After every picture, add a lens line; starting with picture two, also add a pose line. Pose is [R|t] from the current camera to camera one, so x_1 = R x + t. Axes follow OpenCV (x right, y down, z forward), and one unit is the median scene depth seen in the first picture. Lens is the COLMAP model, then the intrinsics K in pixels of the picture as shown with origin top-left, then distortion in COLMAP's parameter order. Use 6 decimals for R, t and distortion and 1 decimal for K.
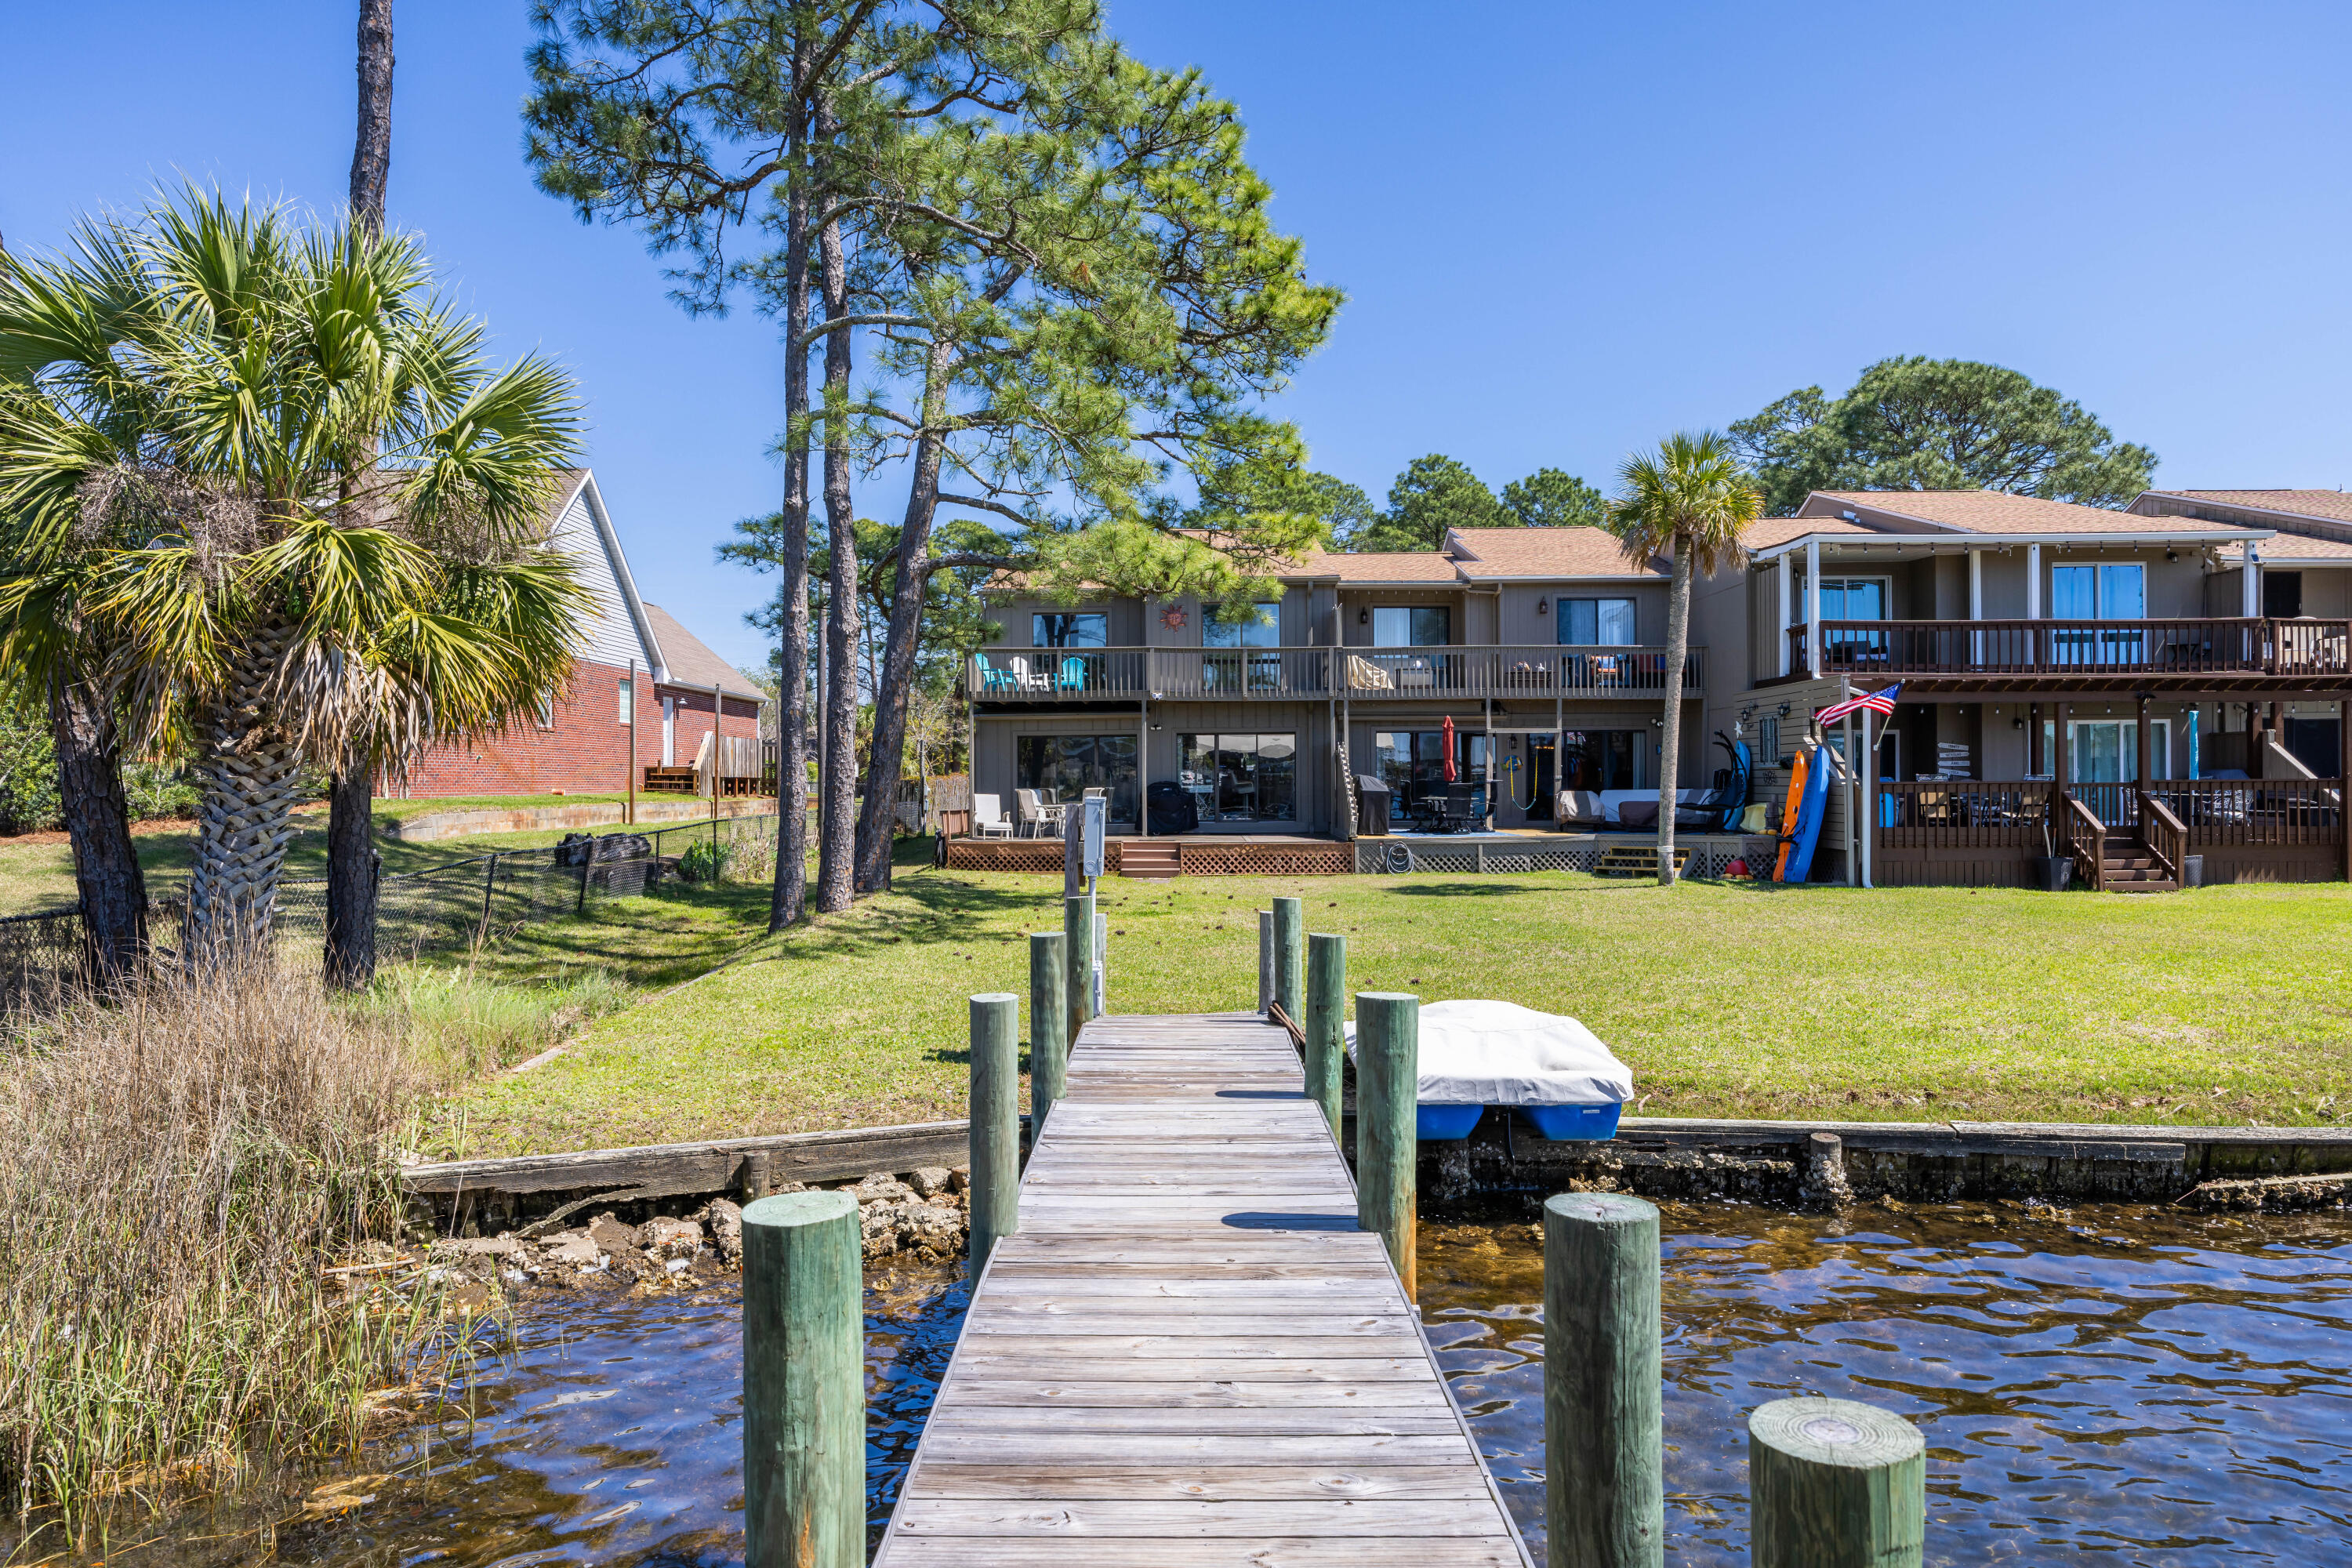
lens RADIAL K [[1401.7, 0, 1176.0], [0, 1401.7, 784.0], [0, 0, 1]] dist [0.000744, 0.000025]
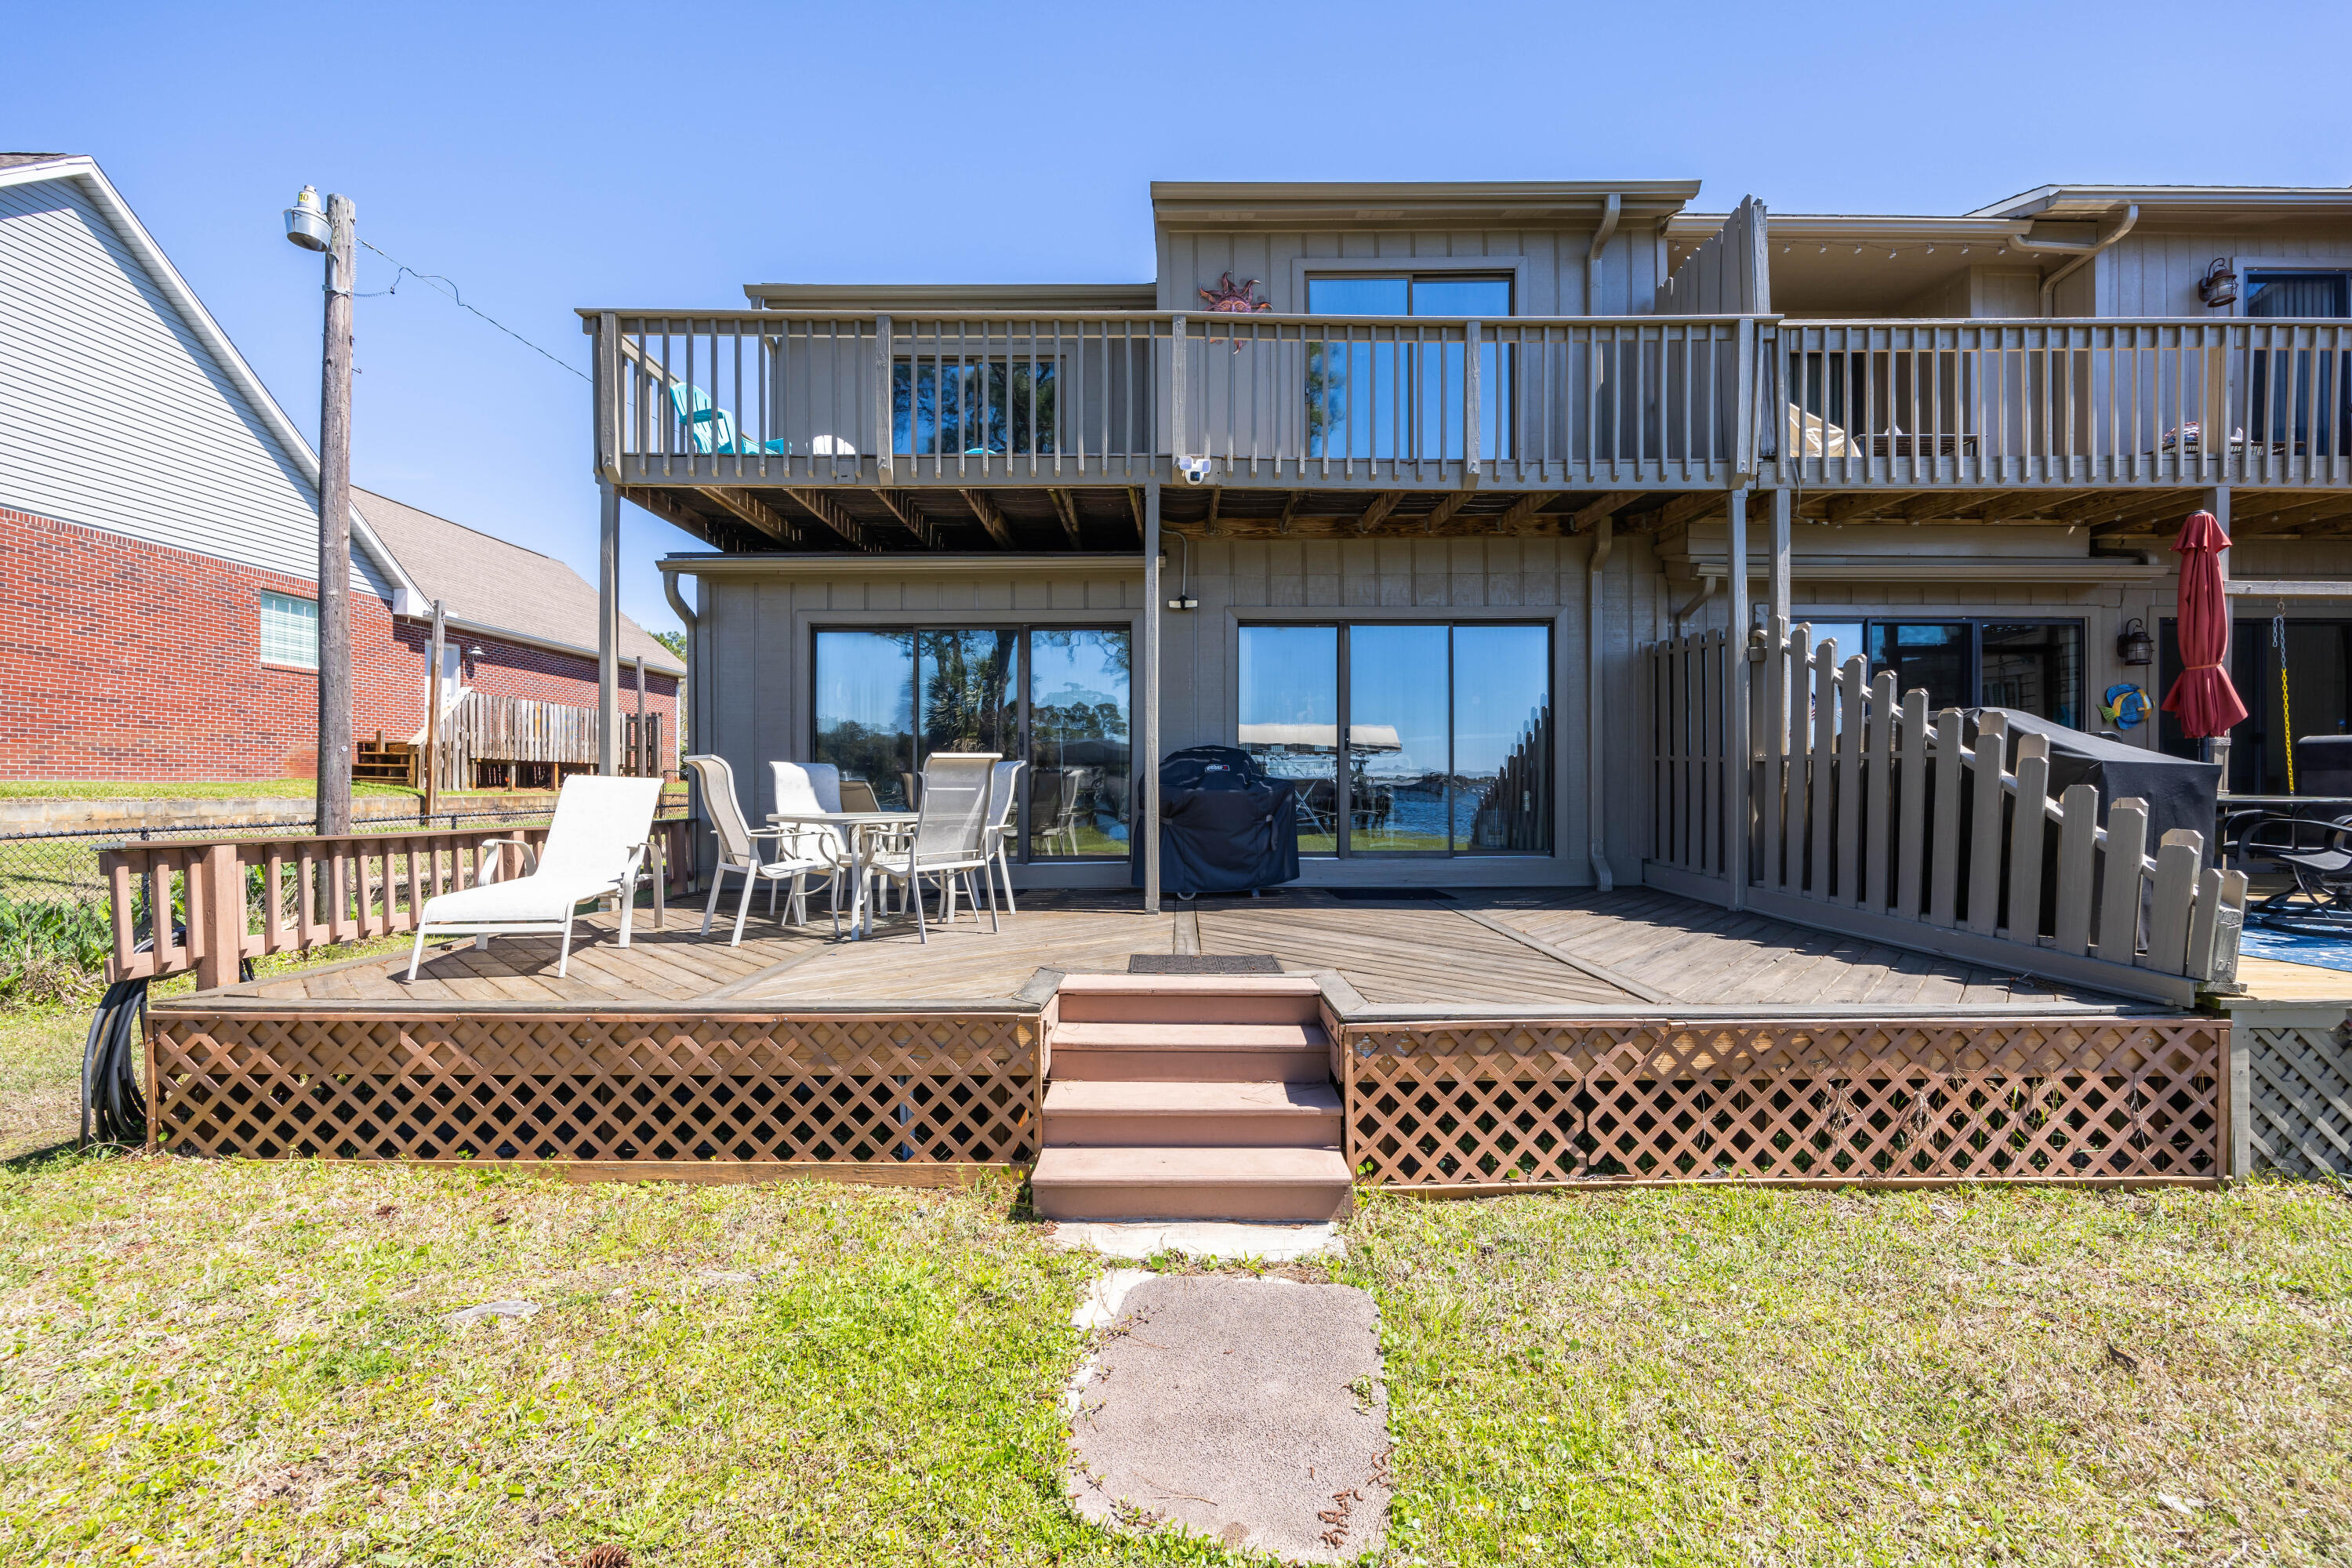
lens RADIAL K [[942.6, 0, 1176.0], [0, 942.6, 784.0], [0, 0, 1]] dist [-0.000865, -0.000081]
pose [[0.999966, 0.003856, 0.007281, -0.013561], [-0.003835, 0.999989, -0.002846, 0.006388], [-0.007292, 0.002818, 0.999969, 0.574116]]
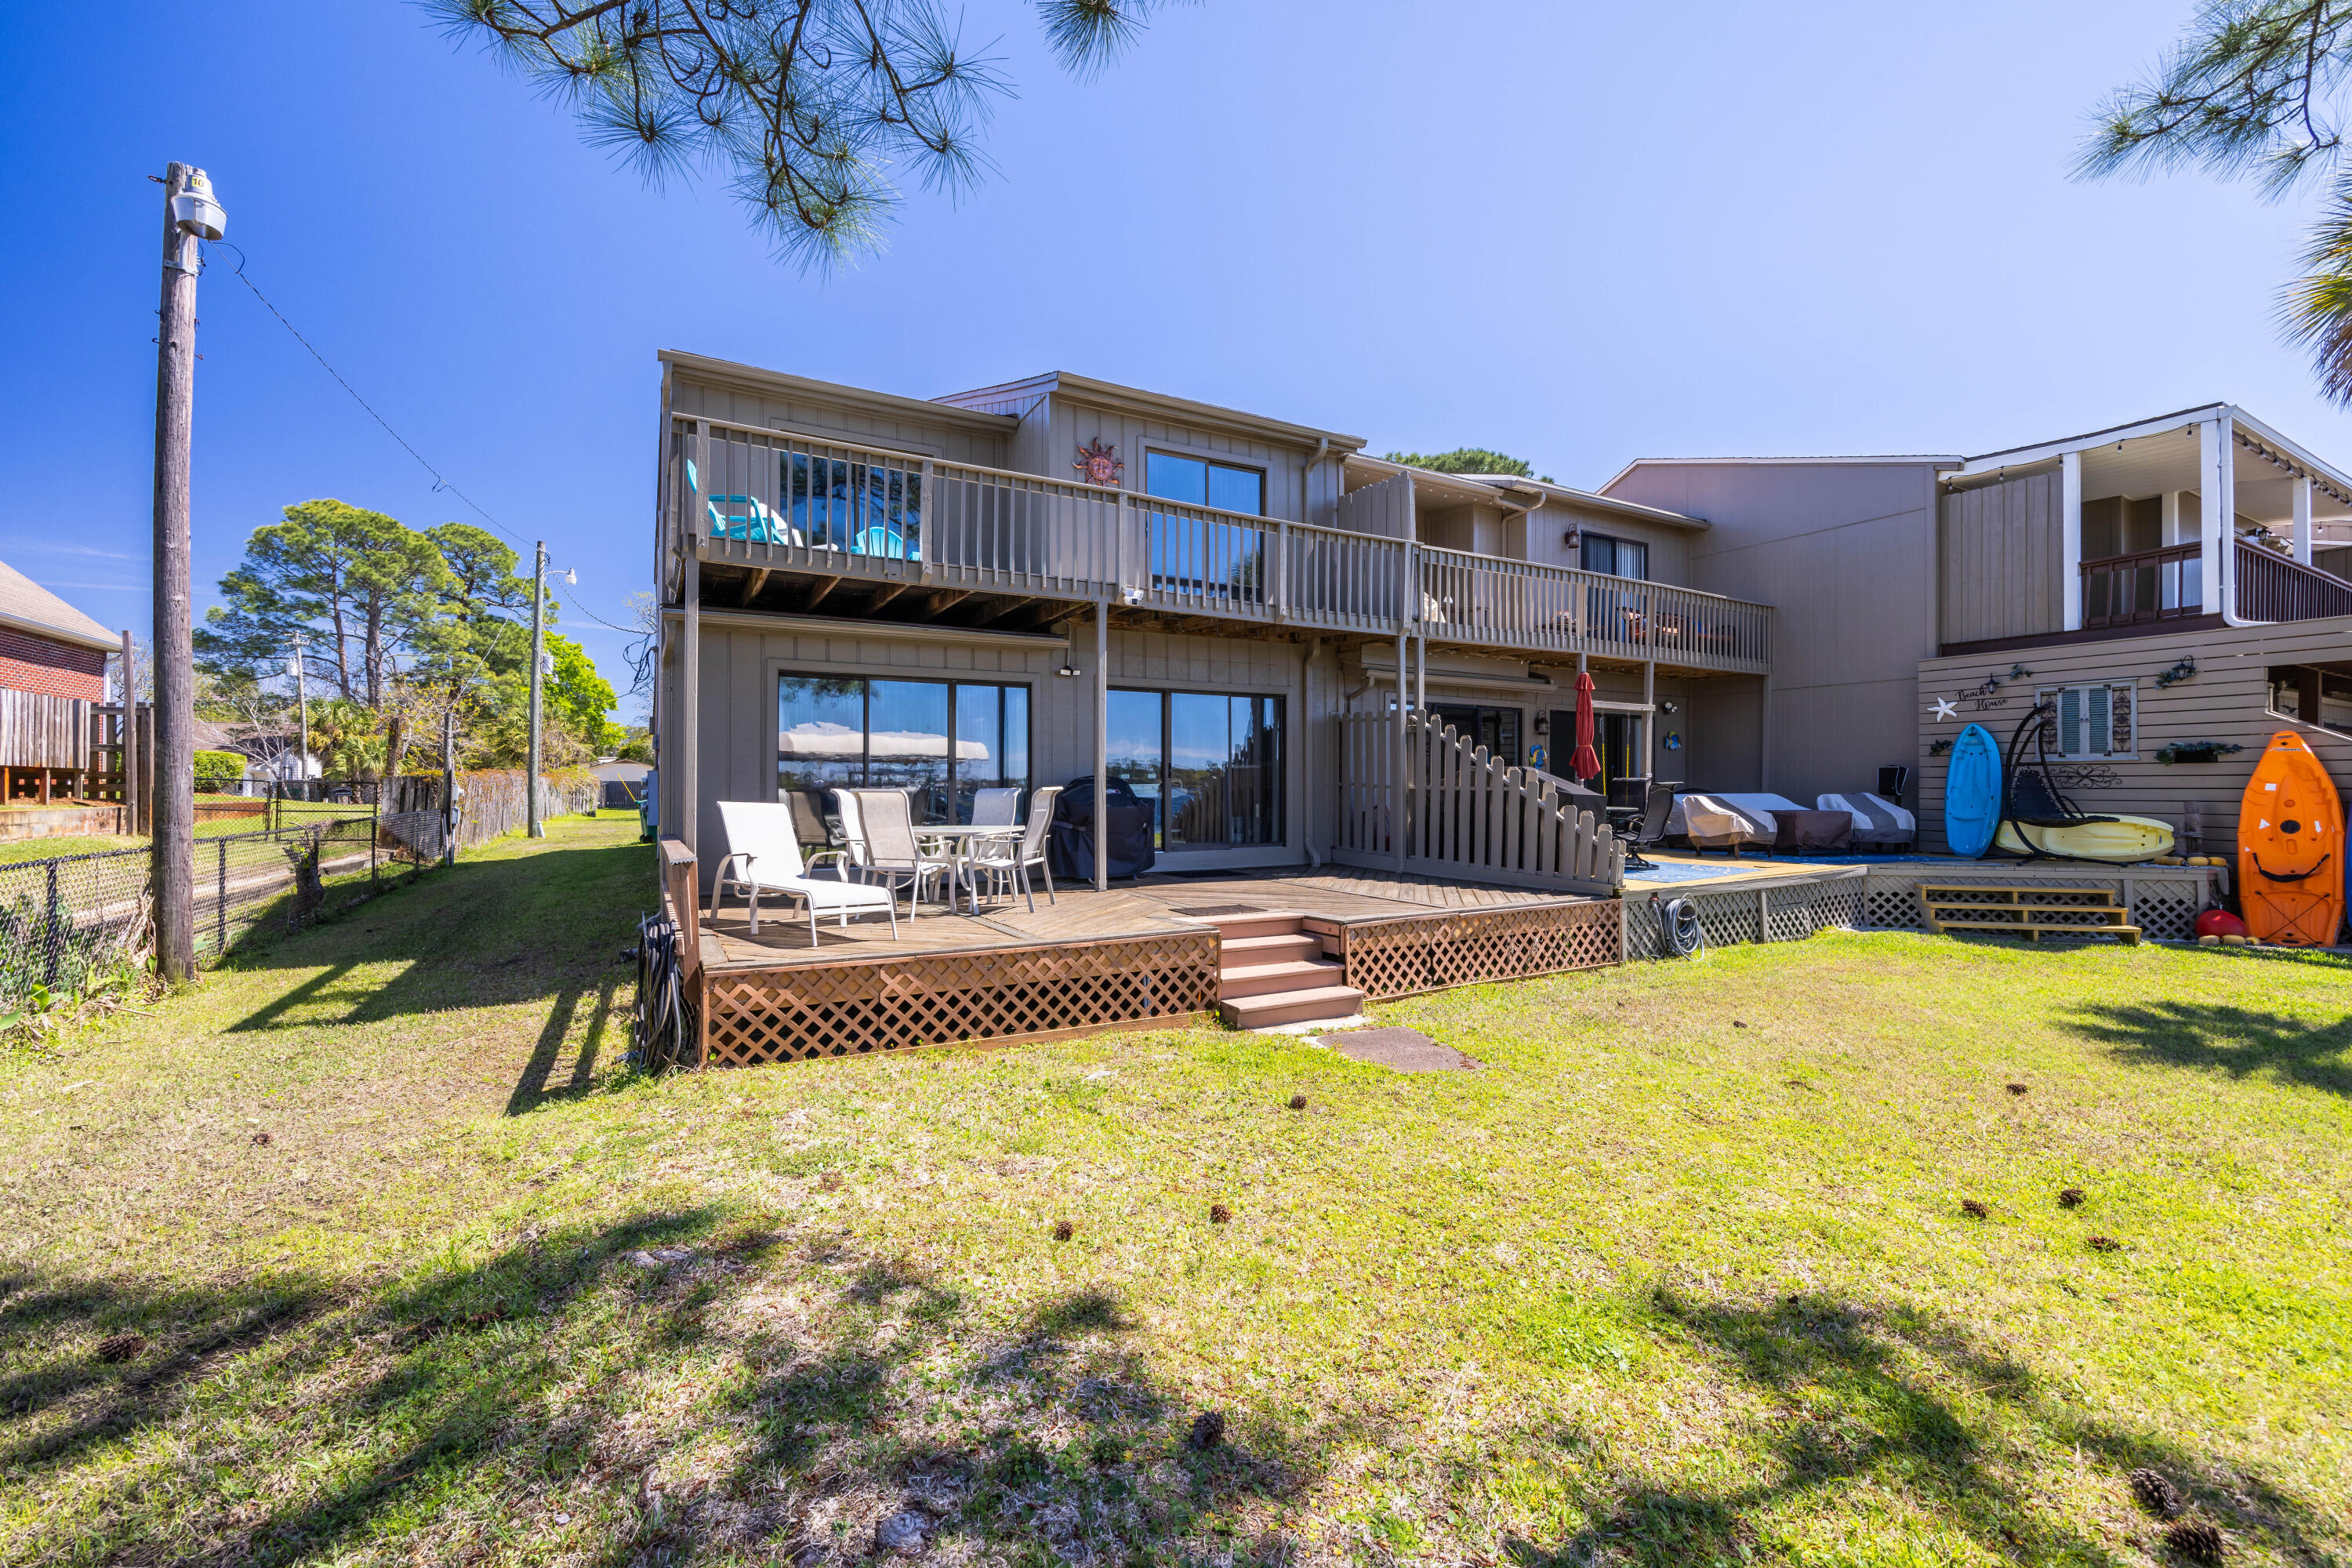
lens RADIAL K [[942.6, 0, 1176.0], [0, 942.6, 784.0], [0, 0, 1]] dist [-0.000865, -0.000081]
pose [[0.872002, 0.006947, 0.489454, -0.113726], [-0.004130, 0.999968, -0.006836, 0.002596], [-0.489486, 0.003940, 0.872003, 0.519587]]
